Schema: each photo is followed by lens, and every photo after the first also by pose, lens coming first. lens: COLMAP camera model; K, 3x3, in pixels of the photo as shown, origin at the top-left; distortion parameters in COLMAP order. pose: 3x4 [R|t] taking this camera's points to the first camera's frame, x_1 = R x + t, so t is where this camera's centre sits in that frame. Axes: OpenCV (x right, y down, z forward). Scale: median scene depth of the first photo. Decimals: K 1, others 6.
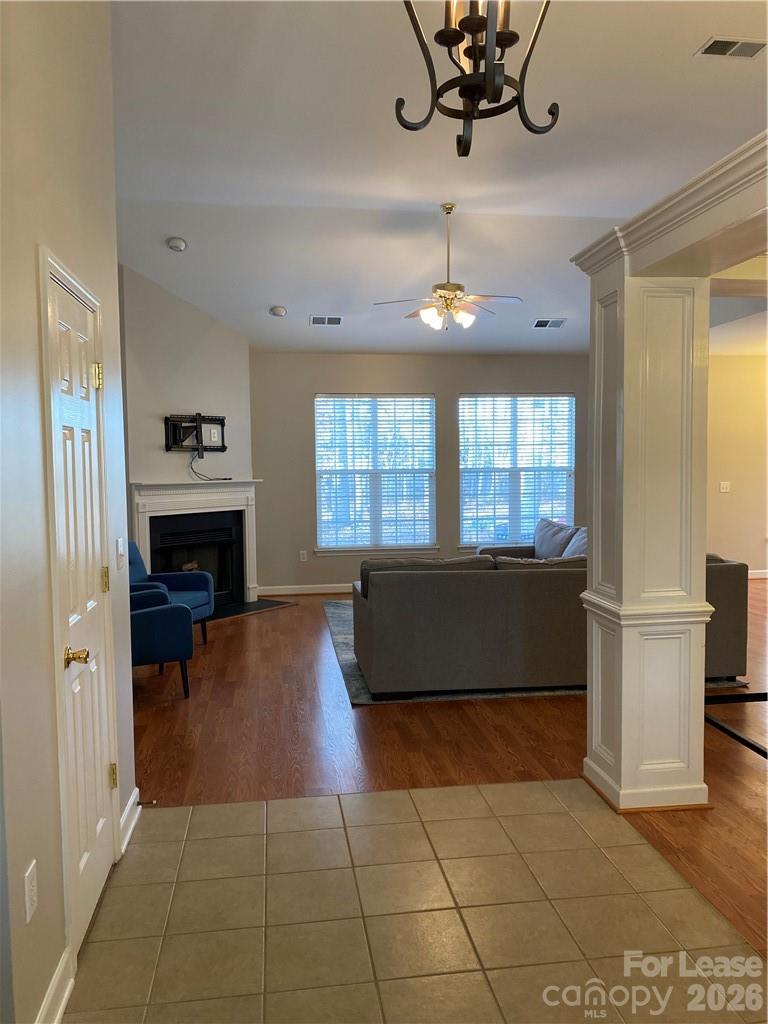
lens RADIAL K [[777.8, 0, 388.6], [0, 777.8, 507.7], [0, 0, 1]] dist [-0.000381, -0.002795]
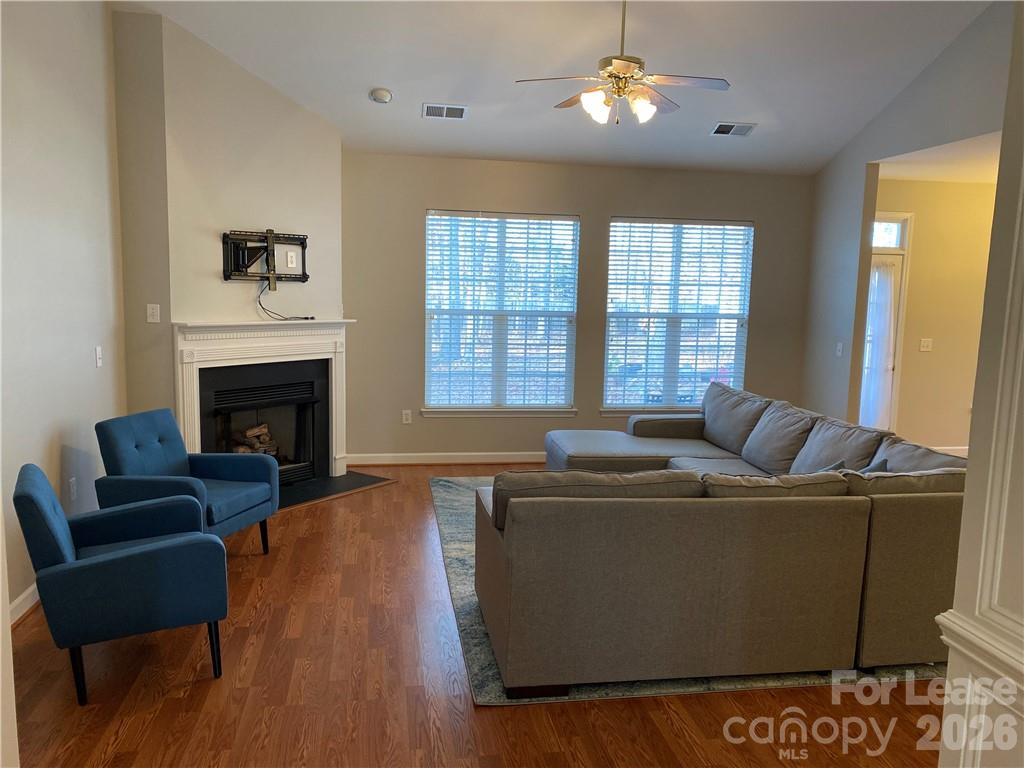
lens RADIAL K [[777.8, 0, 513.0], [0, 777.8, 385.9], [0, 0, 1]] dist [-0.000381, -0.002795]
pose [[0.999147, 0.032964, 0.024869, -0.024192], [-0.034617, 0.996996, 0.069293, -0.030721], [-0.022510, -0.070095, 0.997286, 0.231685]]
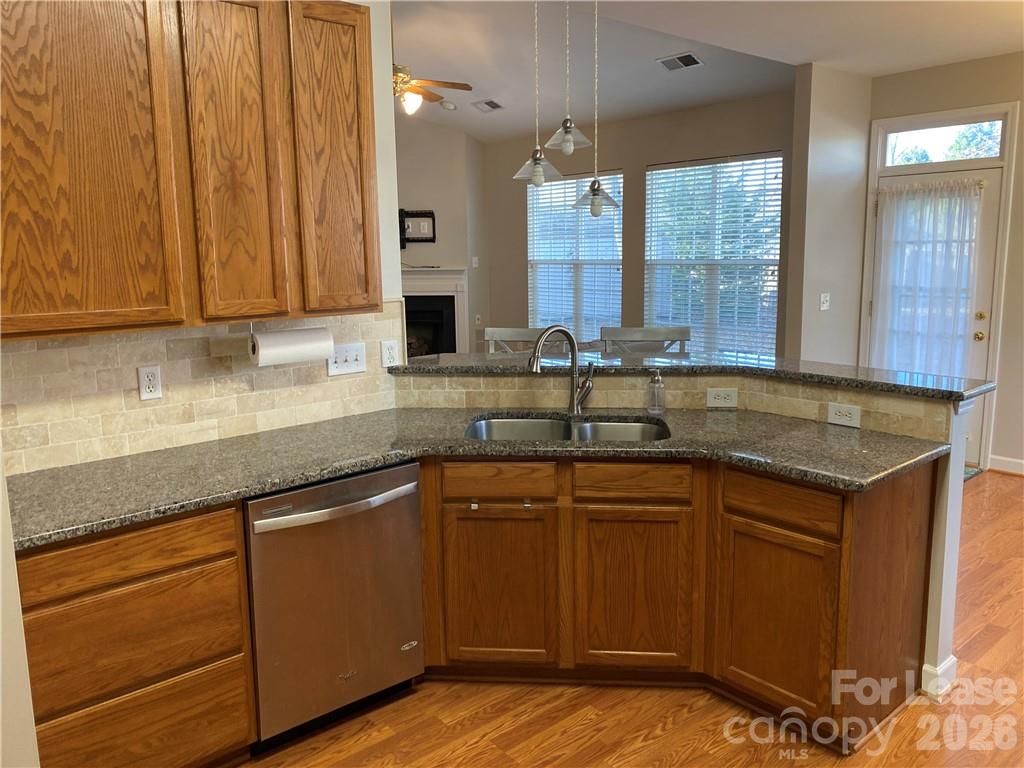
lens RADIAL K [[777.8, 0, 509.0], [0, 777.8, 384.7], [0, 0, 1]] dist [-0.000381, -0.002795]
pose [[0.535087, 0.153112, -0.830806, 0.805851], [-0.033909, 0.986539, 0.159973, -0.052608], [0.844116, -0.057428, 0.533076, 0.486138]]
